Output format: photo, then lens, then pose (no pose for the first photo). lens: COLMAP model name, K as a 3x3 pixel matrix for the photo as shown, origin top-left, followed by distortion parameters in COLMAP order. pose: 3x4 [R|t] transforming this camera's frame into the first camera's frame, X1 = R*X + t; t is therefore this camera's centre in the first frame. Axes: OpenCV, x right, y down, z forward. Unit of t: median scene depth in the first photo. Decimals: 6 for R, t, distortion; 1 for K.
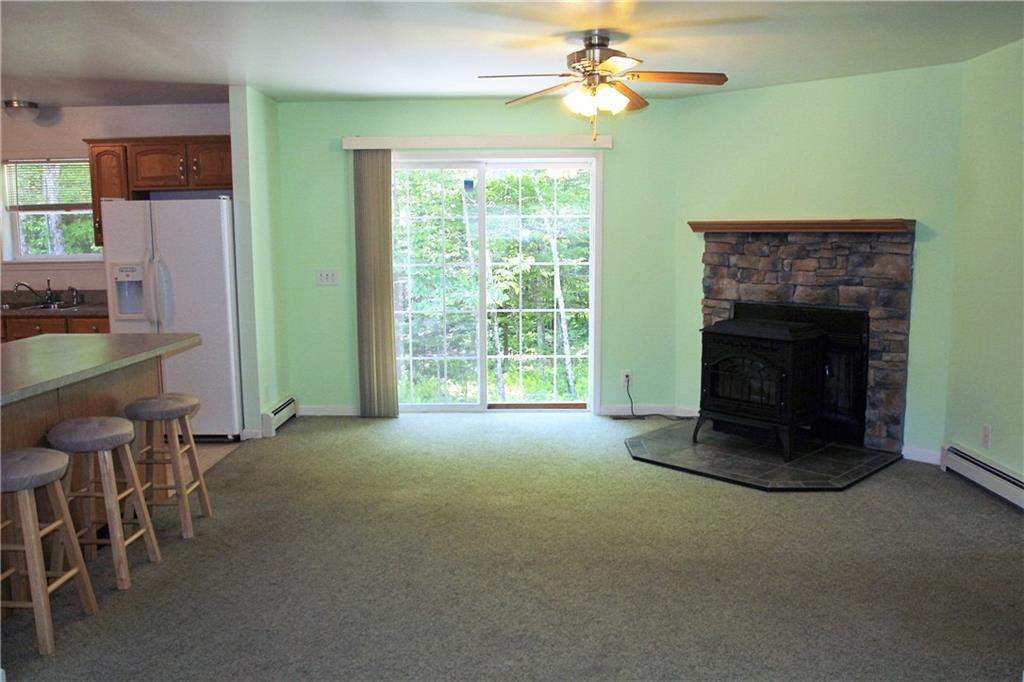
lens RADIAL K [[835.3, 0, 528.7], [0, 835.3, 341.7], [0, 0, 1]] dist [-0.091256, 0.061002]
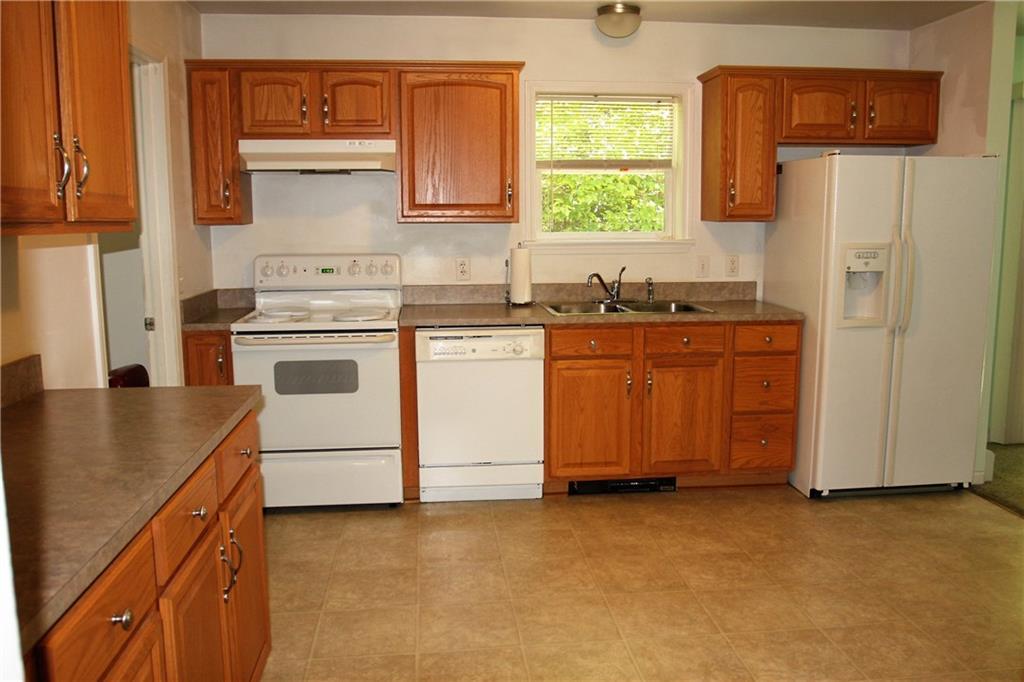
lens RADIAL K [[835.3, 0, 528.7], [0, 835.3, 341.7], [0, 0, 1]] dist [-0.091256, 0.061002]
pose [[0.993182, -0.015654, 0.115522, -0.791592], [0.013349, 0.999697, 0.020697, -0.030339], [-0.115811, -0.019014, 0.993089, 0.315468]]
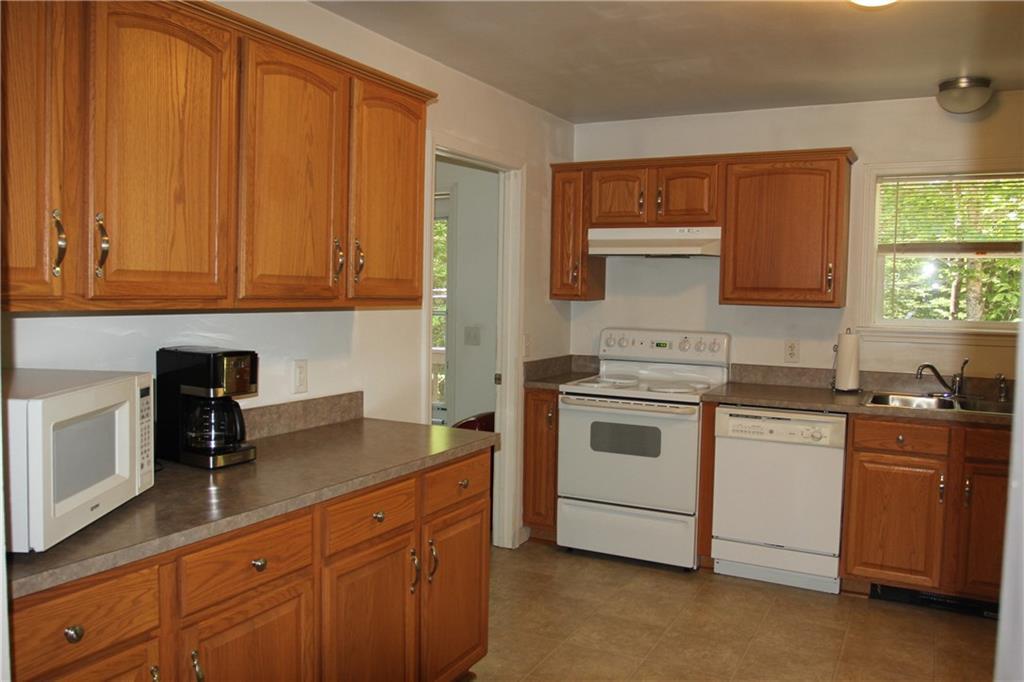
lens RADIAL K [[835.3, 0, 528.7], [0, 835.3, 341.7], [0, 0, 1]] dist [-0.091256, 0.061002]
pose [[0.881282, 0.050810, -0.469851, -0.620956], [-0.081516, 0.995645, -0.045228, -0.036180], [0.465507, 0.078159, 0.881586, 0.294158]]
